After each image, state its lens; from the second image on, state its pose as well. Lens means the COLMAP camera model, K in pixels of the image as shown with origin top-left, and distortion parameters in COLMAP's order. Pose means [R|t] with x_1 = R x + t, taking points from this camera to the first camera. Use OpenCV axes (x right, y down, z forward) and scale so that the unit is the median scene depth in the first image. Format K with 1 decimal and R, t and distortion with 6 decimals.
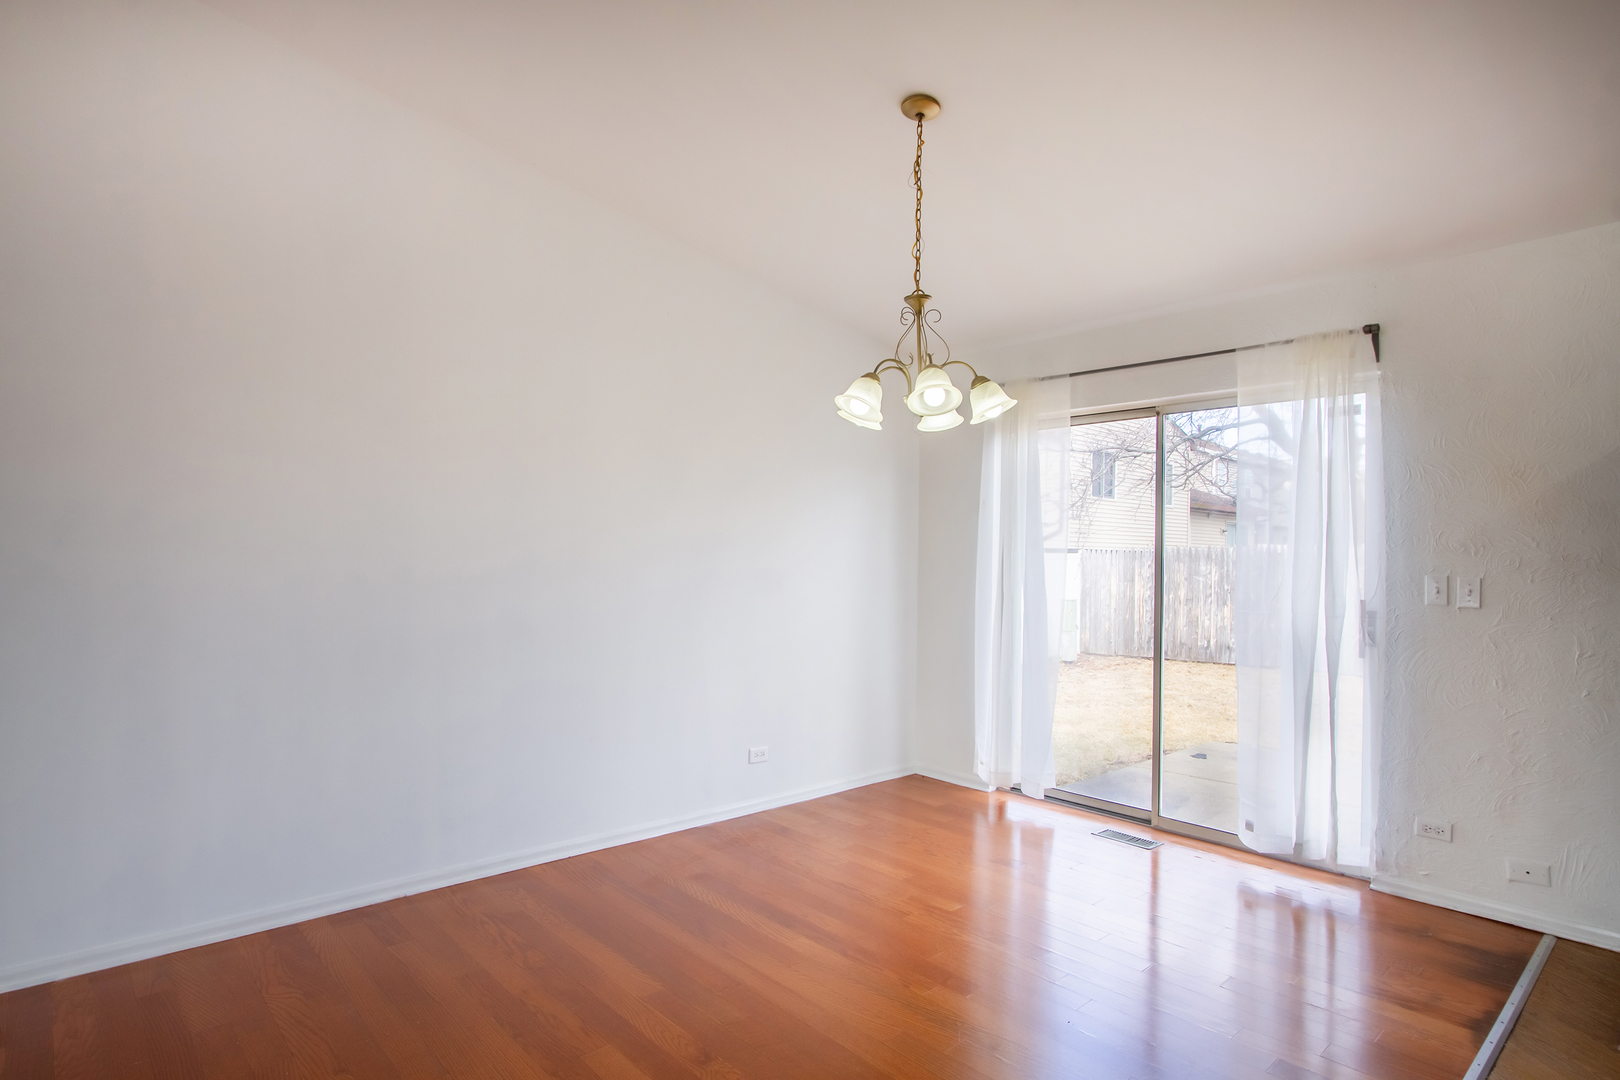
lens RADIAL K [[849.2, 0, 780.4], [0, 849.2, 554.0], [0, 0, 1]] dist [-0.027313, 0.001563]
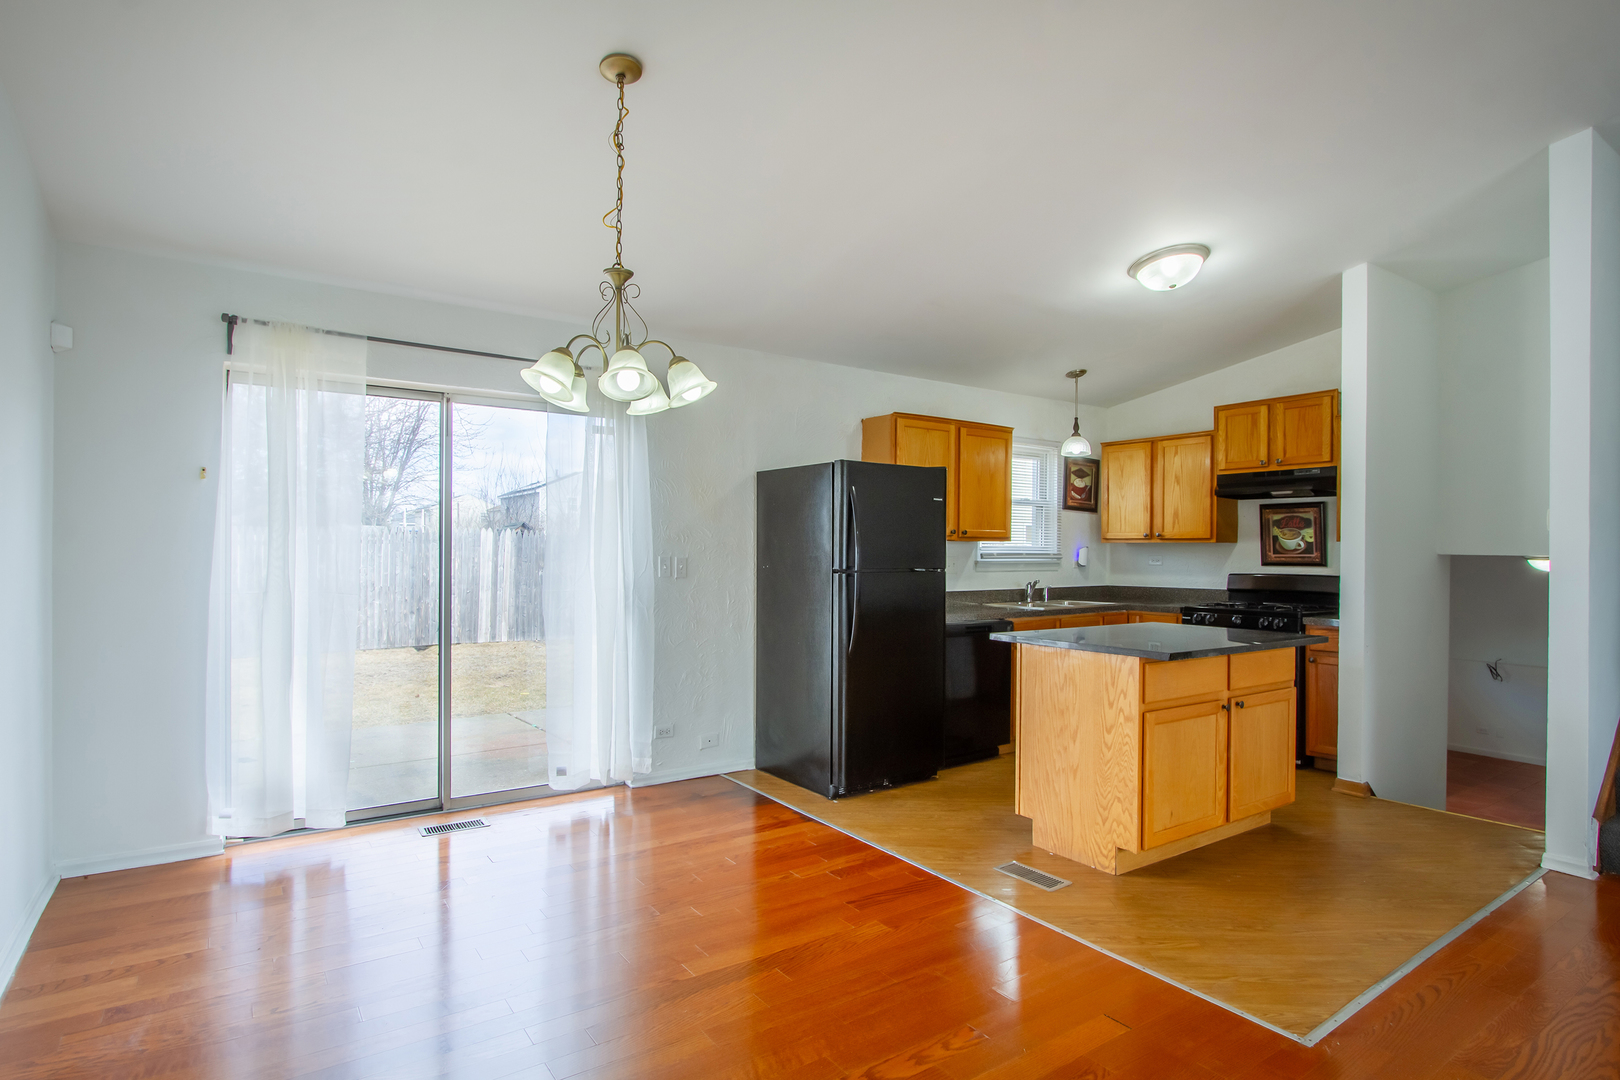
lens RADIAL K [[849.2, 0, 812.8], [0, 849.2, 551.3], [0, 0, 1]] dist [-0.027313, 0.001563]
pose [[0.113323, -0.017694, 0.993401, -0.551315], [-0.005962, 0.999811, 0.018488, -0.008384], [-0.993540, -0.008018, 0.113196, 0.498202]]
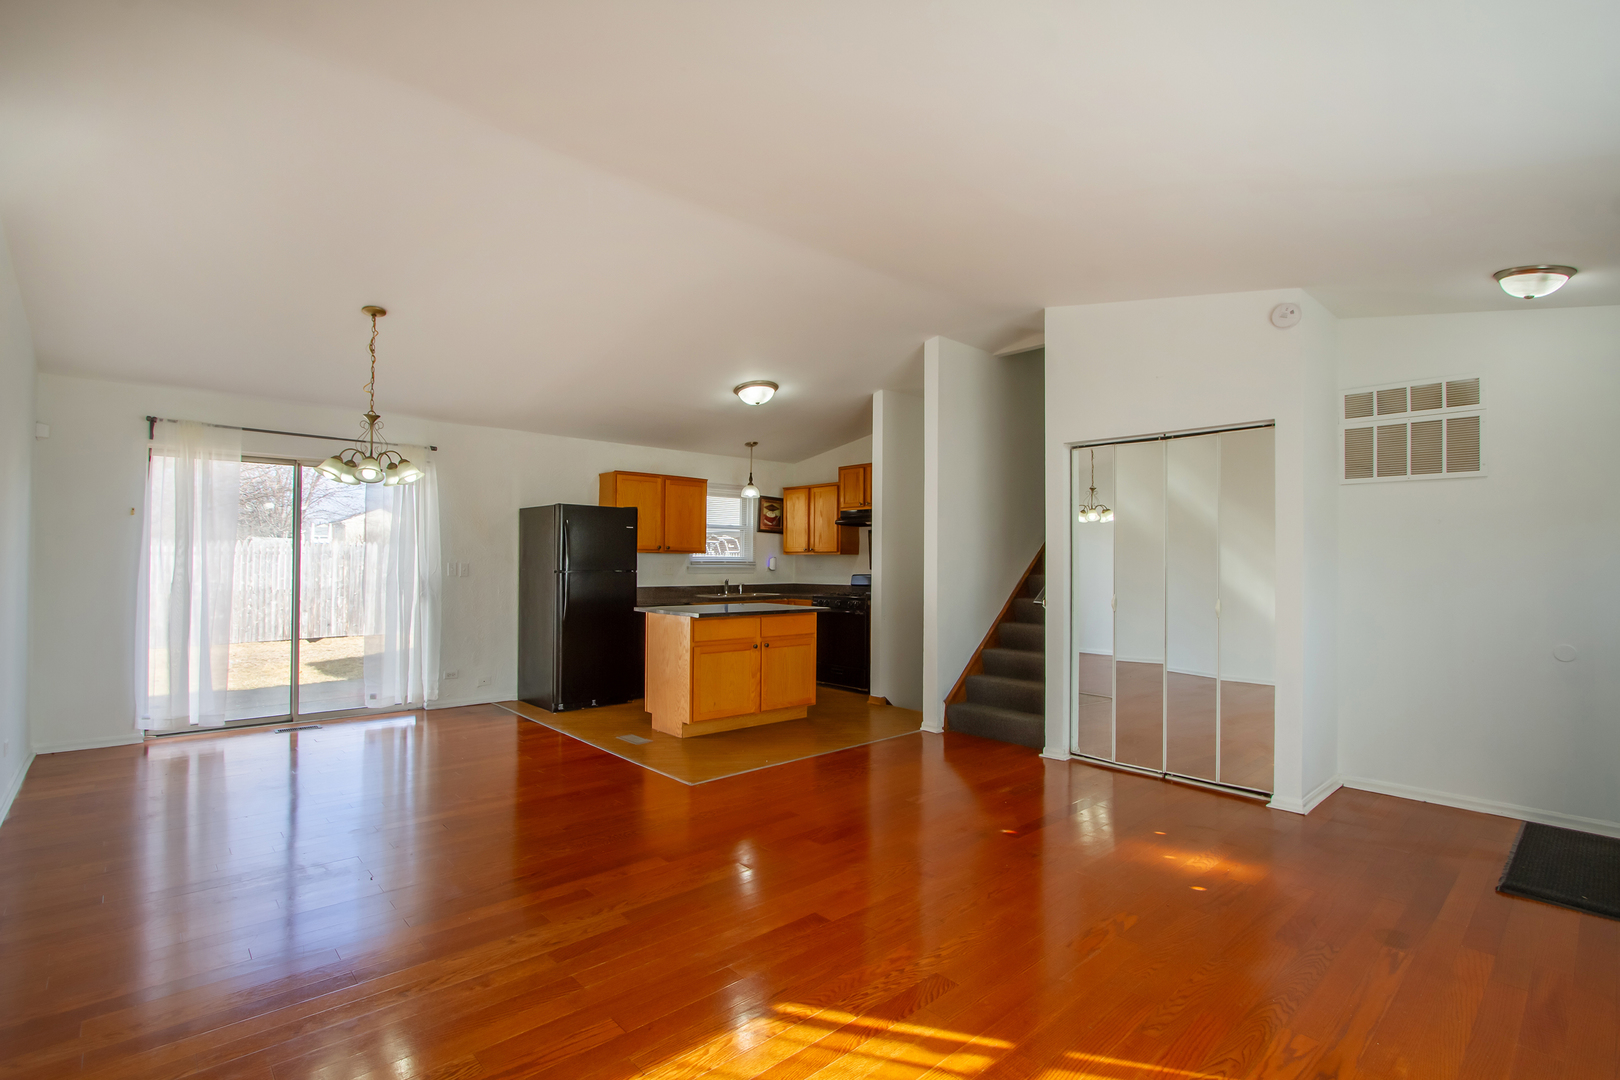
lens RADIAL K [[749.9, 0, 806.7], [0, 749.9, 550.2], [0, 0, 1]] dist [-0.021186, 0.000043]
pose [[-0.016785, -0.002441, 0.999856, -1.076941], [-0.008344, 0.999963, 0.002301, -0.016434], [-0.999824, -0.008304, -0.016805, 0.061225]]
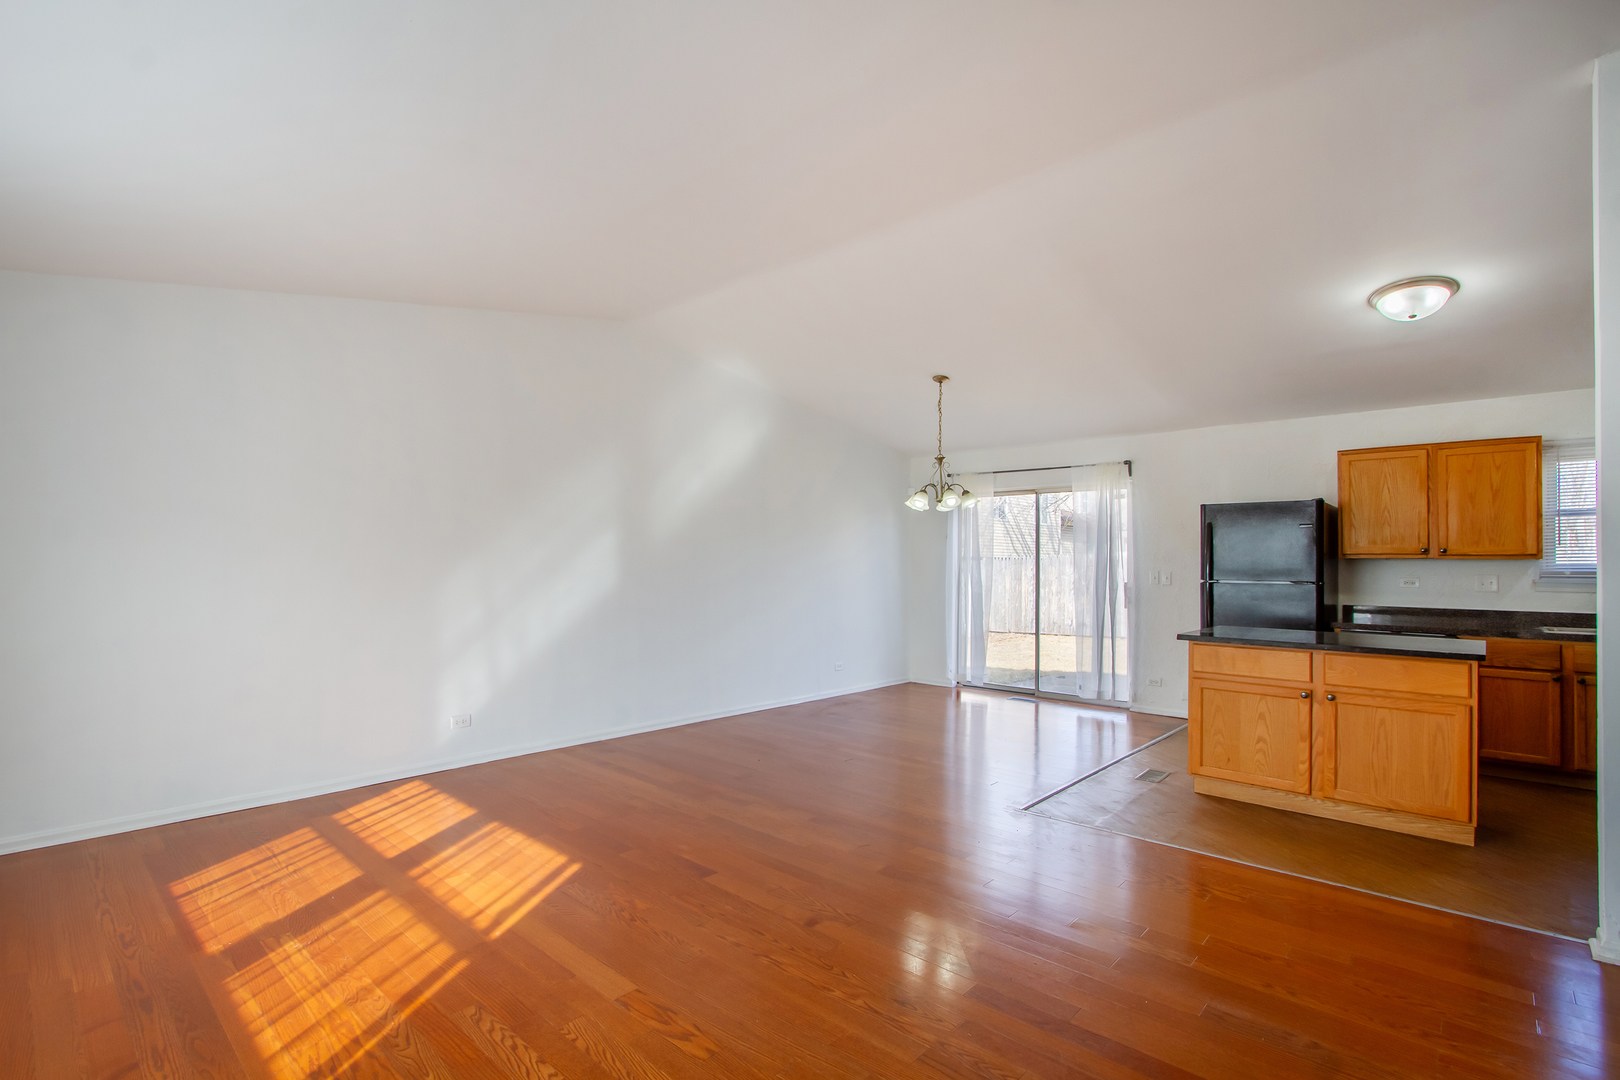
lens RADIAL K [[749.9, 0, 803.4], [0, 749.9, 557.1], [0, 0, 1]] dist [-0.021186, 0.000043]
pose [[0.993185, -0.007956, 0.116280, -0.352452], [0.008737, 0.999943, -0.006206, -0.006097], [-0.116224, 0.007180, 0.993197, -0.796845]]
